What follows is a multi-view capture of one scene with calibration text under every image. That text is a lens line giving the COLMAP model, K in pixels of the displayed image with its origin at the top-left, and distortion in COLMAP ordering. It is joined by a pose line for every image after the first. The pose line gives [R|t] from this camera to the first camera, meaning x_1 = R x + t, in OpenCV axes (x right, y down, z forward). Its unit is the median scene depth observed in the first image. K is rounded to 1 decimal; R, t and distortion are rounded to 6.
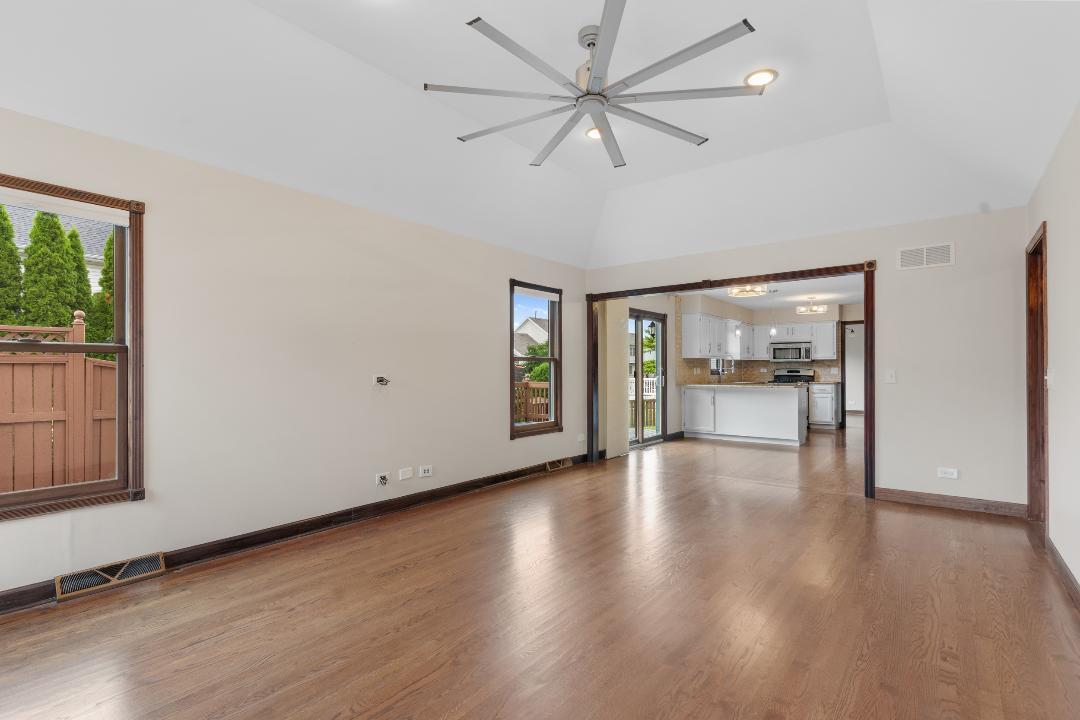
lens RADIAL K [[518.2, 0, 540.0], [0, 518.2, 360.0], [0, 0, 1]] dist [0.000676, 0.000092]
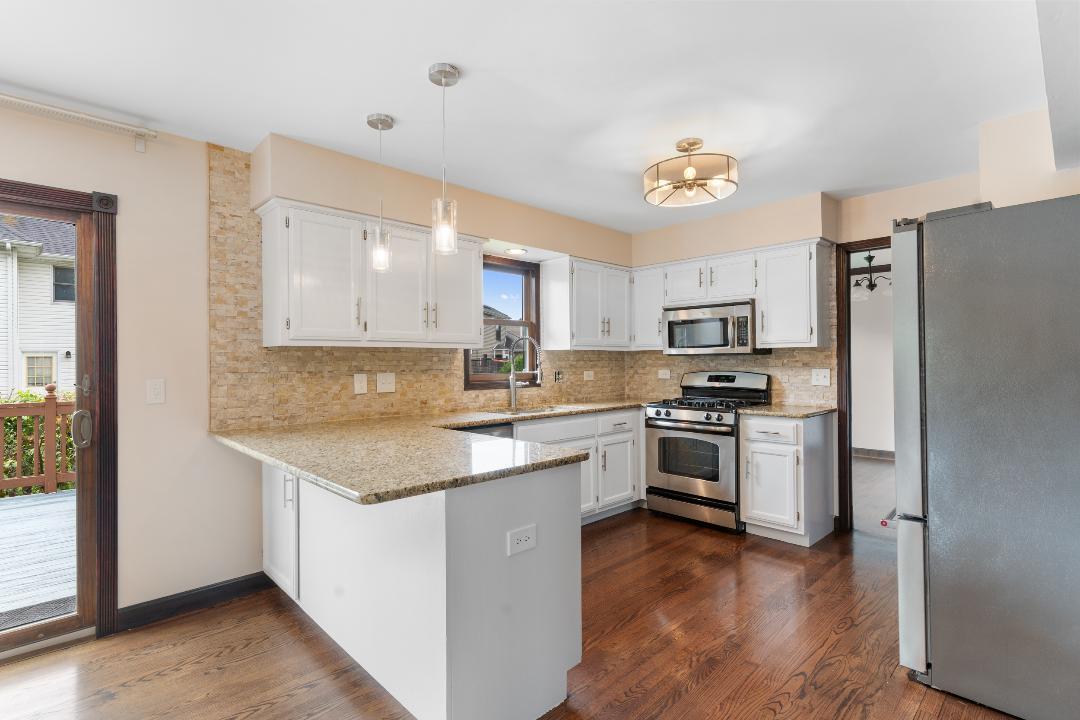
lens RADIAL K [[504.1, 0, 540.0], [0, 504.1, 360.0], [0, 0, 1]] dist [0.014058, 0.000241]
pose [[0.988857, -0.006641, -0.148723, 0.424474], [0.008753, 0.999870, 0.013553, 0.001543], [0.148613, -0.014704, 0.988786, 0.612106]]
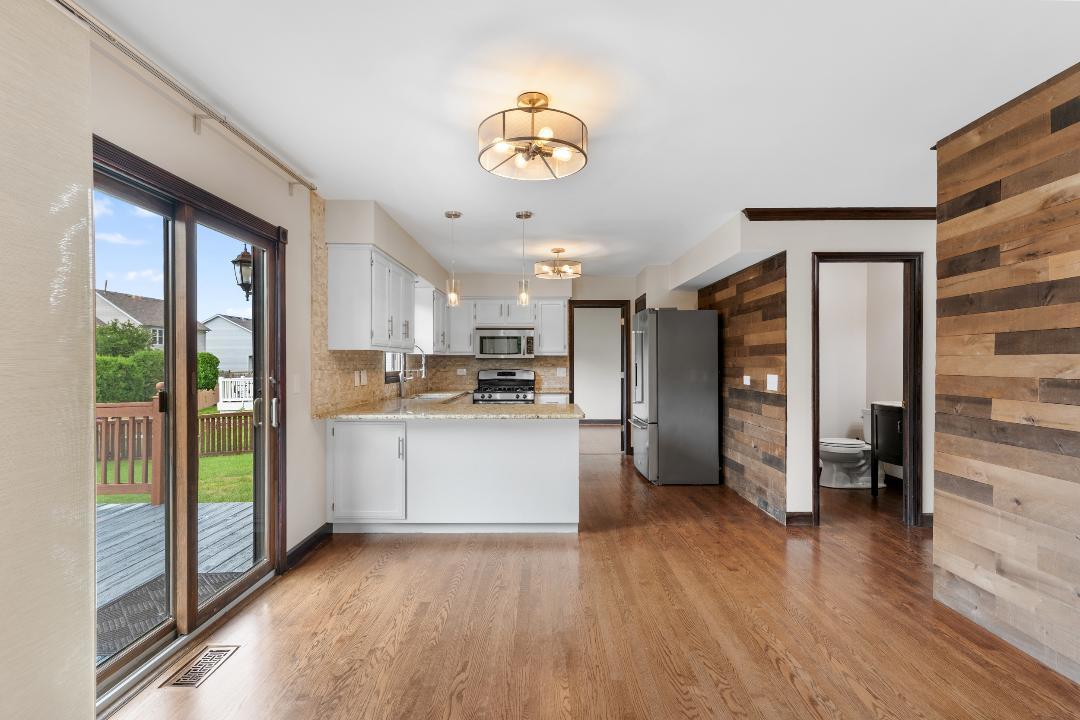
lens RADIAL K [[518.2, 0, 540.0], [0, 518.2, 360.0], [0, 0, 1]] dist [0.000676, 0.000092]
pose [[0.788417, 0.003504, 0.615132, 0.129905], [-0.010837, 0.999908, 0.008194, -0.000474], [-0.615046, -0.013126, 0.788382, 0.484452]]
